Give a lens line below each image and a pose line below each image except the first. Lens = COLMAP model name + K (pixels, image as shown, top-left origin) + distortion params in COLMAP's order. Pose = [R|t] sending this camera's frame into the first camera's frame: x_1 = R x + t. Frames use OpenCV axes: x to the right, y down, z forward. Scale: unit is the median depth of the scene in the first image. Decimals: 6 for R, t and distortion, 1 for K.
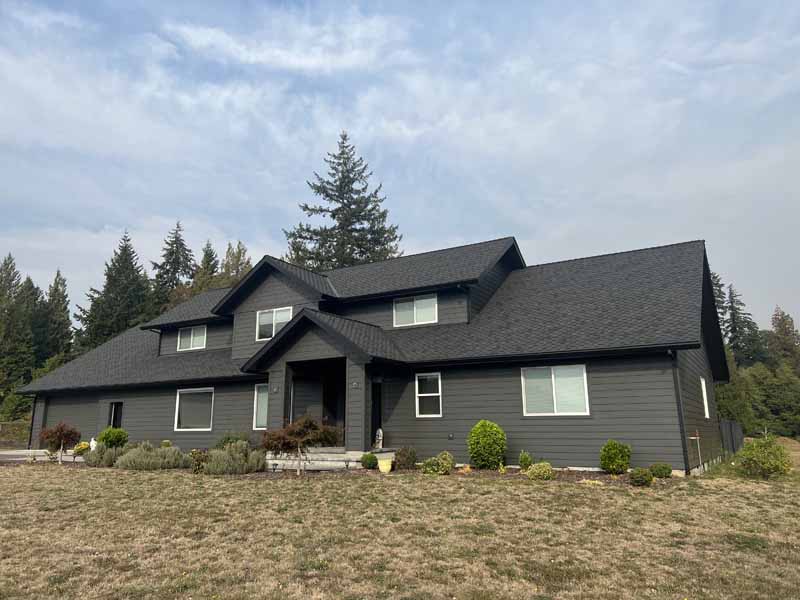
lens RADIAL K [[598.6, 0, 400.0], [0, 598.6, 300.0], [0, 0, 1]] dist [0.058716, -0.065629]
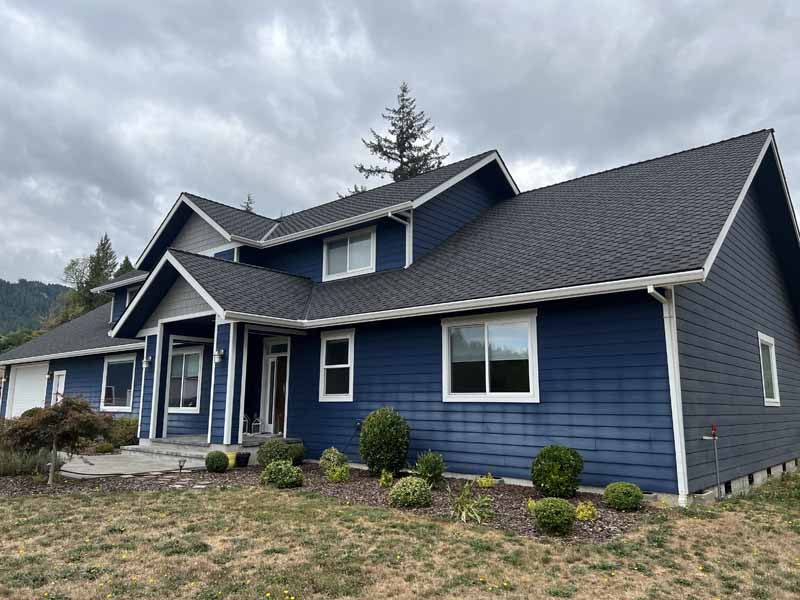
lens RADIAL K [[606.1, 0, 409.1], [0, 606.1, 303.0], [0, 0, 1]] dist [0.030069, -0.002548]
pose [[0.986088, -0.014075, -0.165630, 0.065863], [0.021316, 0.998889, 0.042023, 0.014568], [0.164854, -0.044969, 0.985292, 0.082685]]
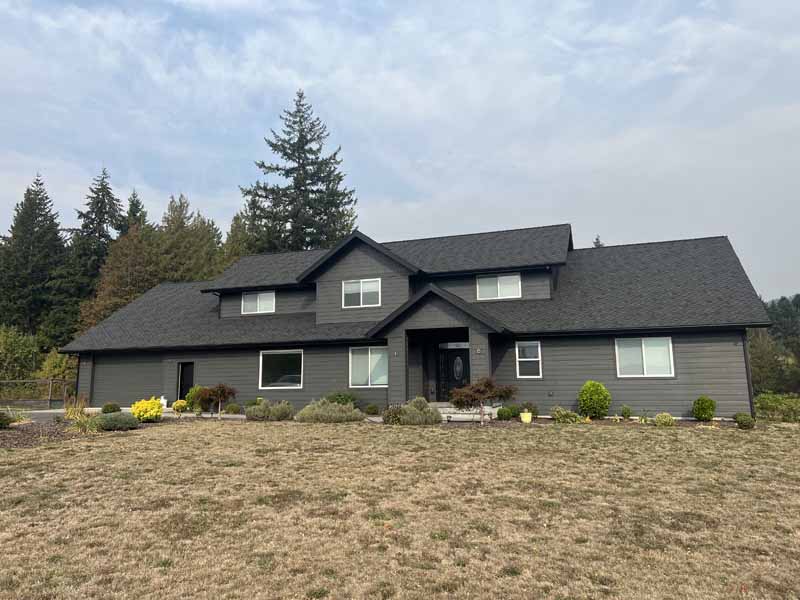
lens RADIAL K [[592.0, 0, 410.4], [0, 592.0, 315.6], [0, 0, 1]] dist [-0.000072, -0.004476]
pose [[0.978694, 0.019658, 0.204383, -0.111934], [-0.039346, 0.994915, 0.092719, -0.007444], [-0.201521, -0.098785, 0.974490, -0.023104]]
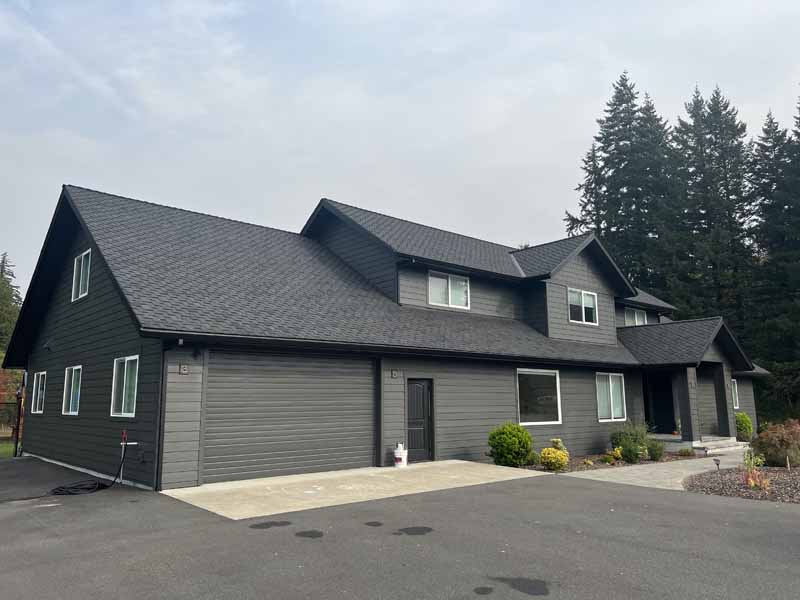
lens RADIAL K [[600.1, 0, 401.0], [0, 600.1, 296.4], [0, 0, 1]] dist [0.031744, -0.039080]
pose [[0.307525, 0.169610, 0.936302, -0.378667], [-0.201068, 0.973350, -0.110281, 0.059322], [-0.930054, -0.154347, 0.333432, 0.312849]]
